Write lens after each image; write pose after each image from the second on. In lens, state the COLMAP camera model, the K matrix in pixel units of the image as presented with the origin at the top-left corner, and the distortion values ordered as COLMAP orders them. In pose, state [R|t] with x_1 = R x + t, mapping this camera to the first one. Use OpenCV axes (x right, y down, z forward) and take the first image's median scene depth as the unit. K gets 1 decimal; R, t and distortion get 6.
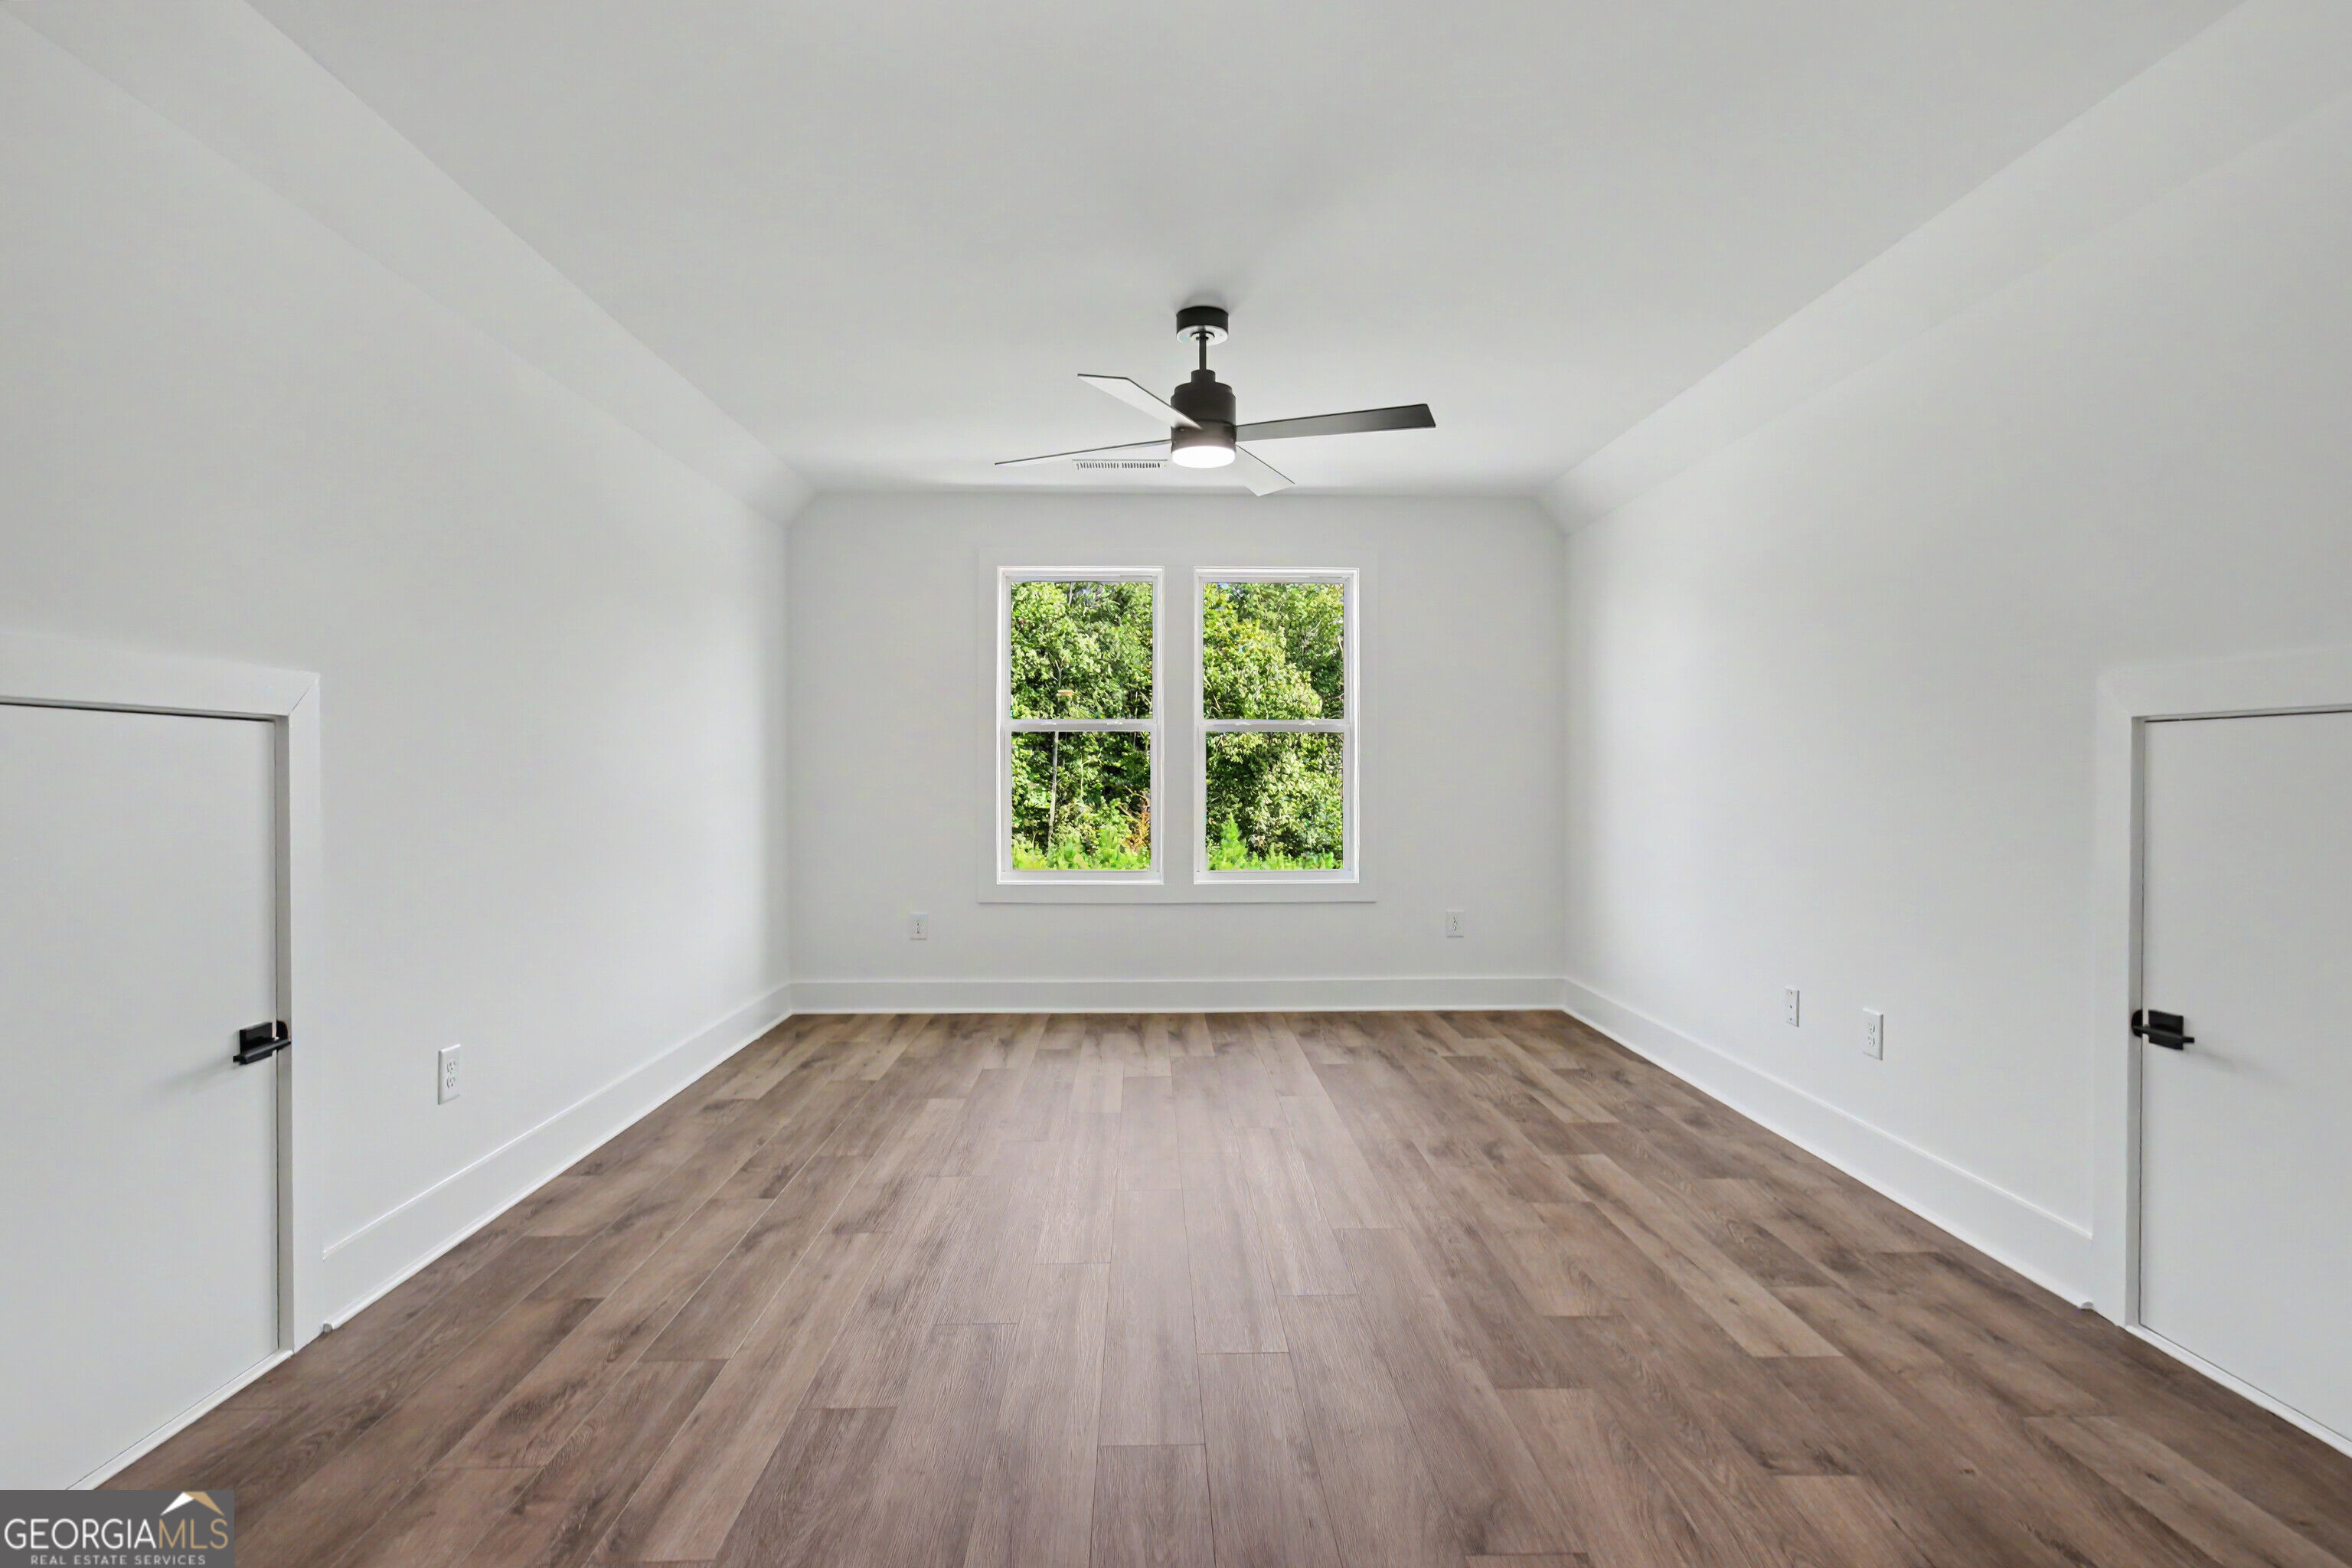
lens RADIAL K [[1209.3, 0, 1175.7], [0, 1209.3, 791.3], [0, 0, 1]] dist [-0.000129, -0.000017]
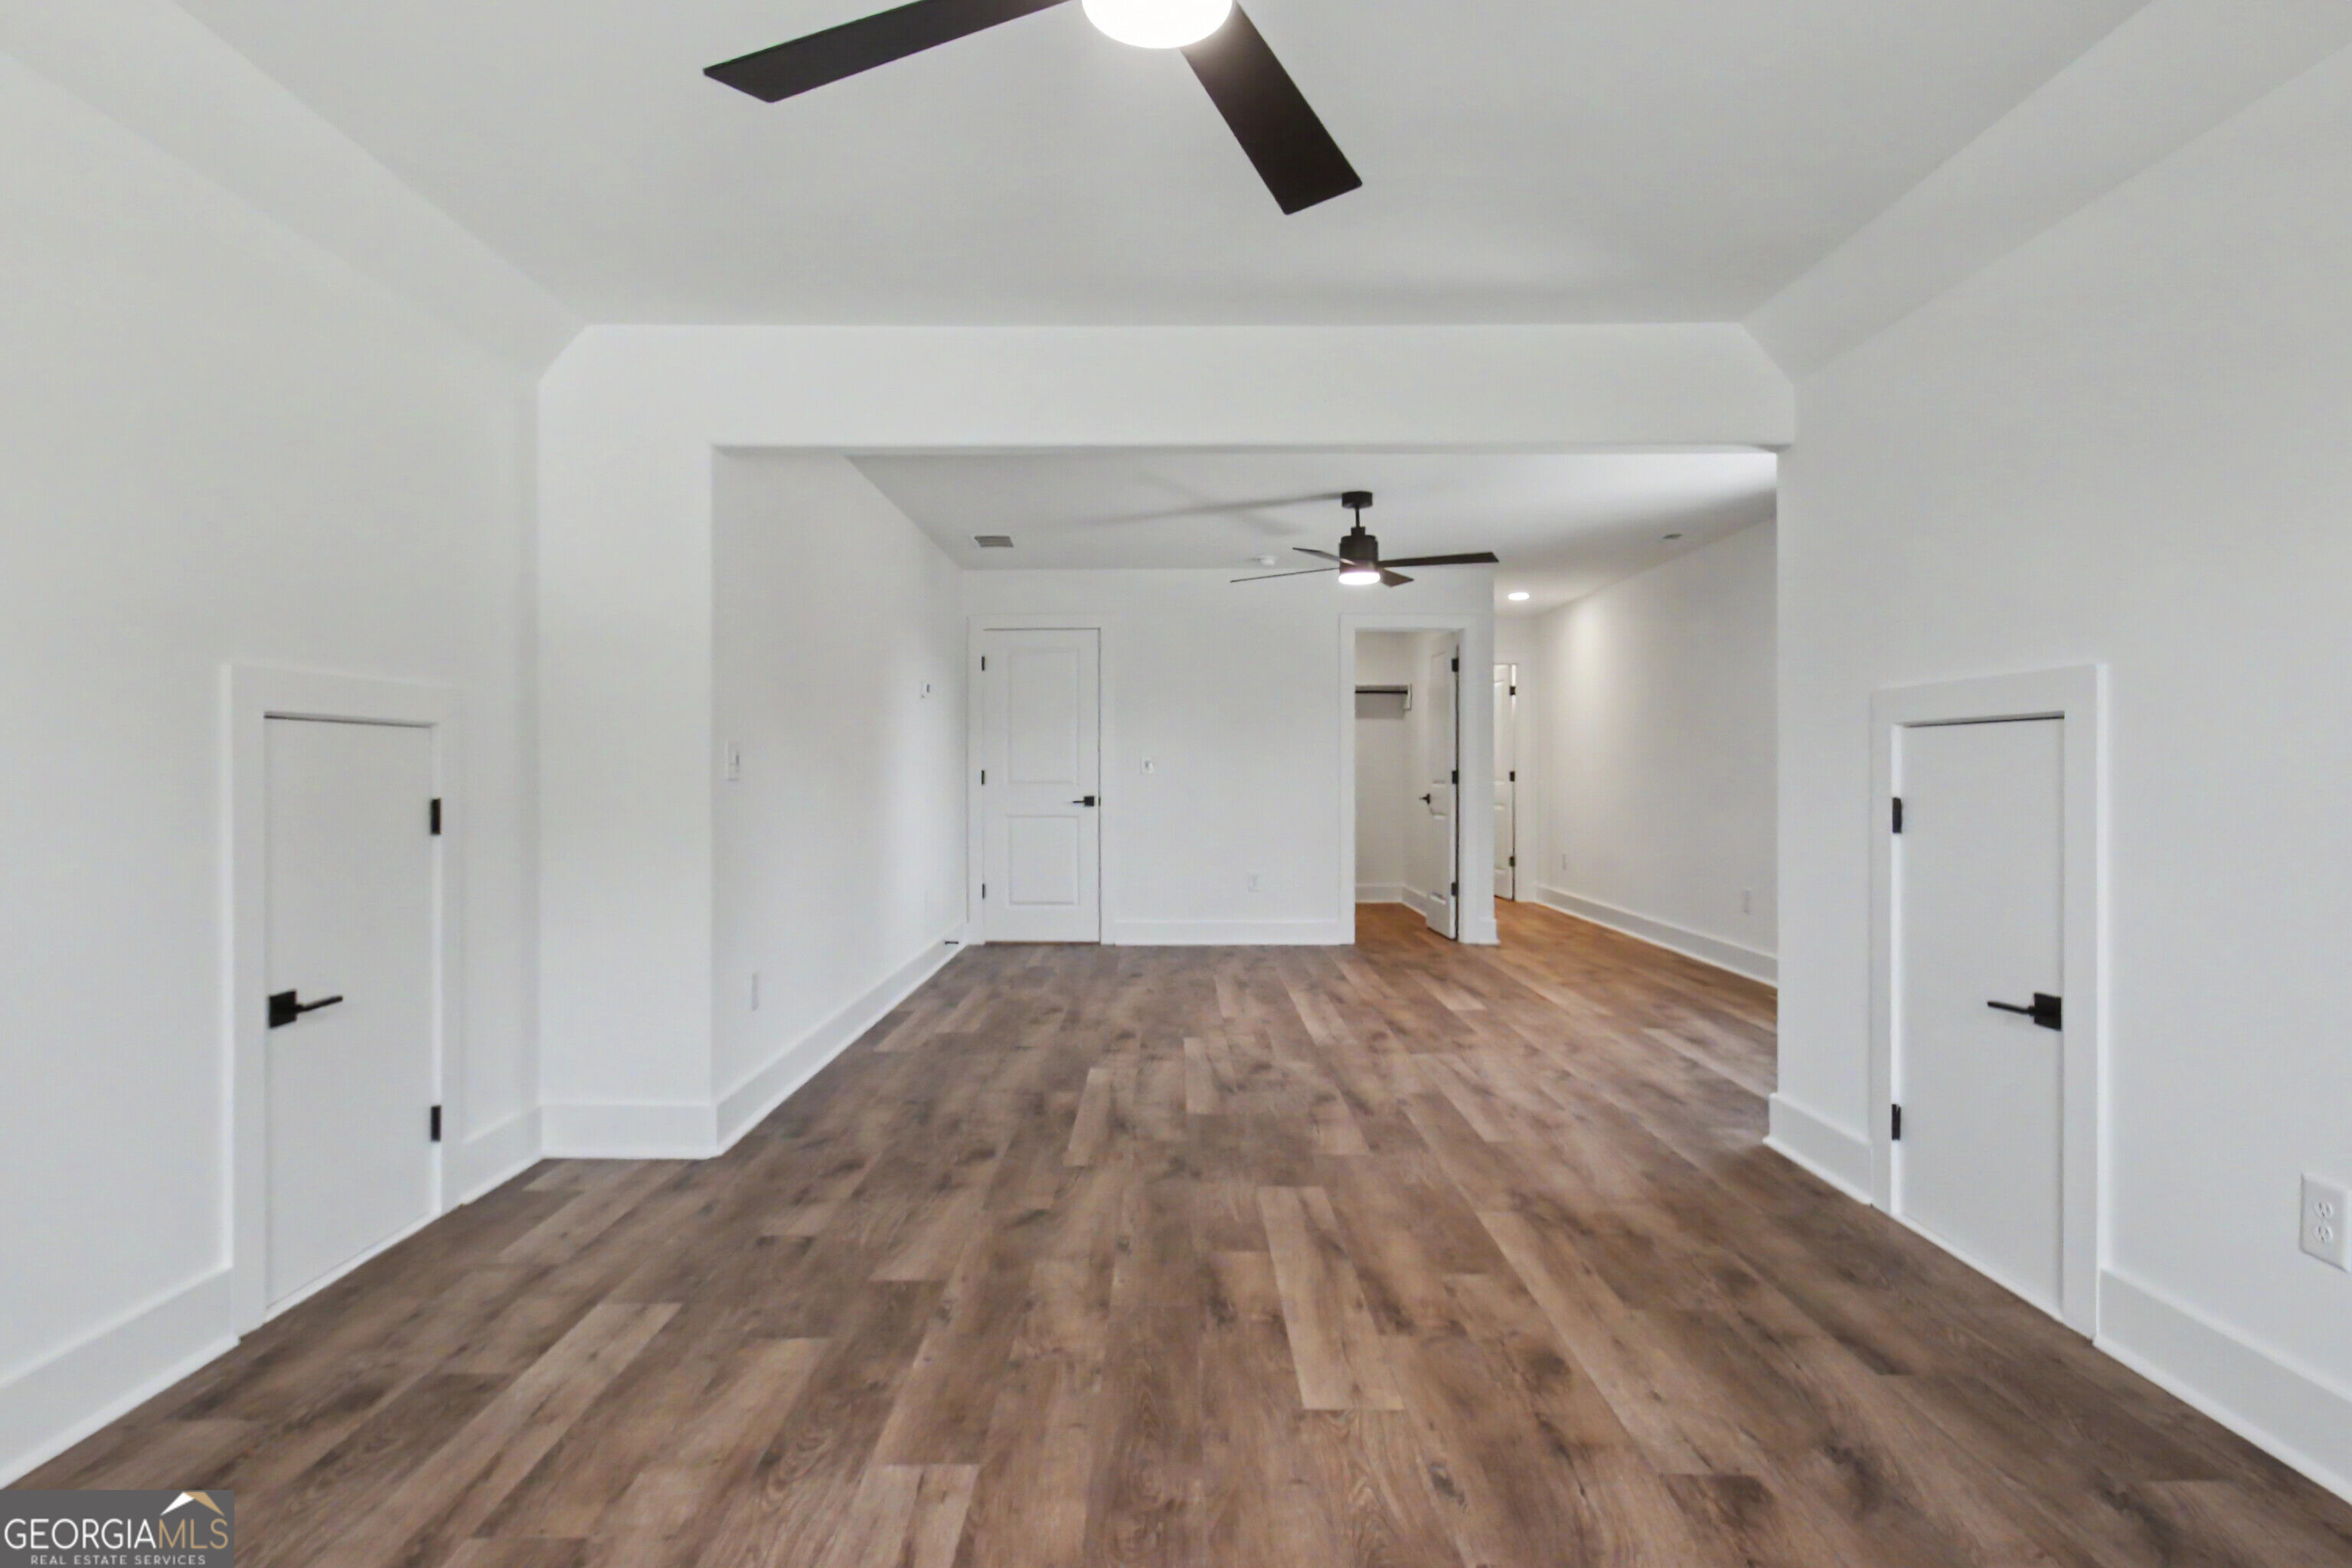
lens RADIAL K [[1209.3, 0, 1177.7], [0, 1209.3, 772.2], [0, 0, 1]] dist [-0.000129, -0.000017]
pose [[-0.999777, 0.000611, 0.021124, 0.009468], [0.000876, 0.999921, 0.012554, -0.021597], [-0.021114, 0.012570, -0.999698, 1.902957]]
